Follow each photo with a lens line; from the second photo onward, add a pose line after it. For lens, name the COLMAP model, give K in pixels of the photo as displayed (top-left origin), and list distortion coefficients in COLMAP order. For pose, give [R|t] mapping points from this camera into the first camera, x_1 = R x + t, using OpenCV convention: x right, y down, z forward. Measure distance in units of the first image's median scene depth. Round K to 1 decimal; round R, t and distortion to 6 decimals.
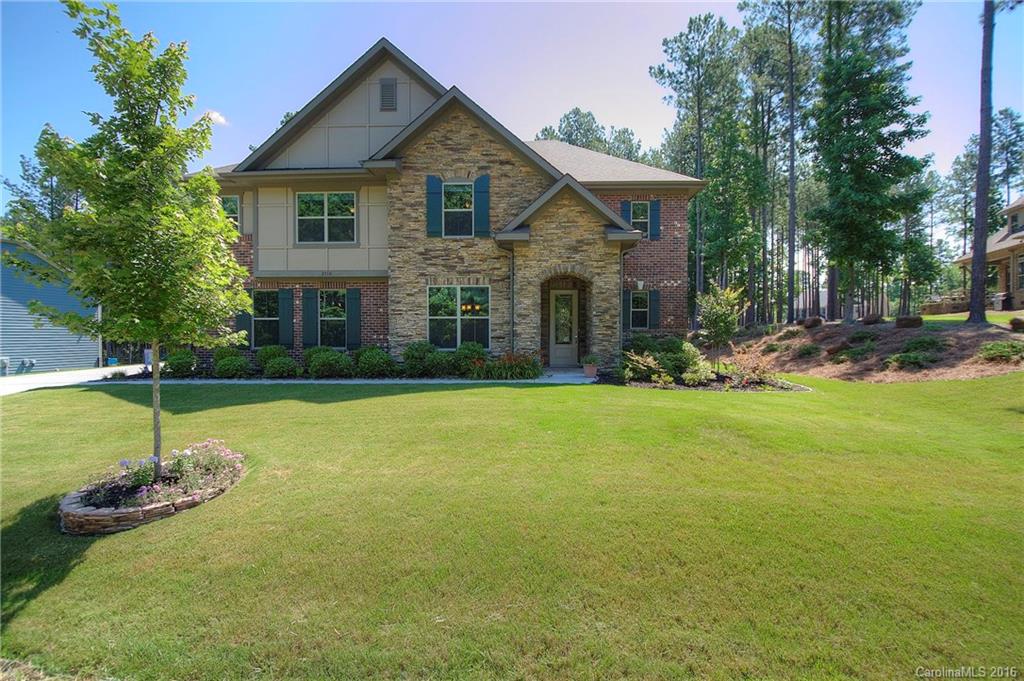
lens RADIAL K [[457.9, 0, 510.6], [0, 457.9, 344.6], [0, 0, 1]] dist [0.016002, -0.023050]
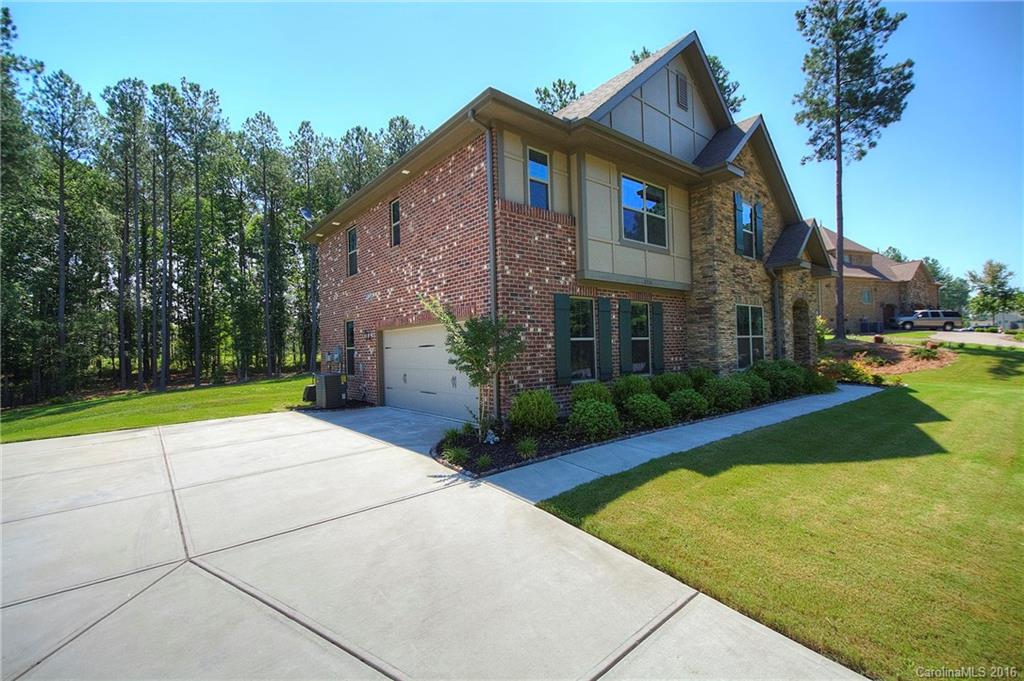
lens RADIAL K [[457.9, 0, 510.6], [0, 457.9, 344.6], [0, 0, 1]] dist [0.016002, -0.023050]
pose [[0.720245, -0.017180, 0.693508, -1.129170], [0.043922, 0.998817, -0.020872, -0.040103], [-0.692328, 0.045493, 0.720147, 0.596177]]
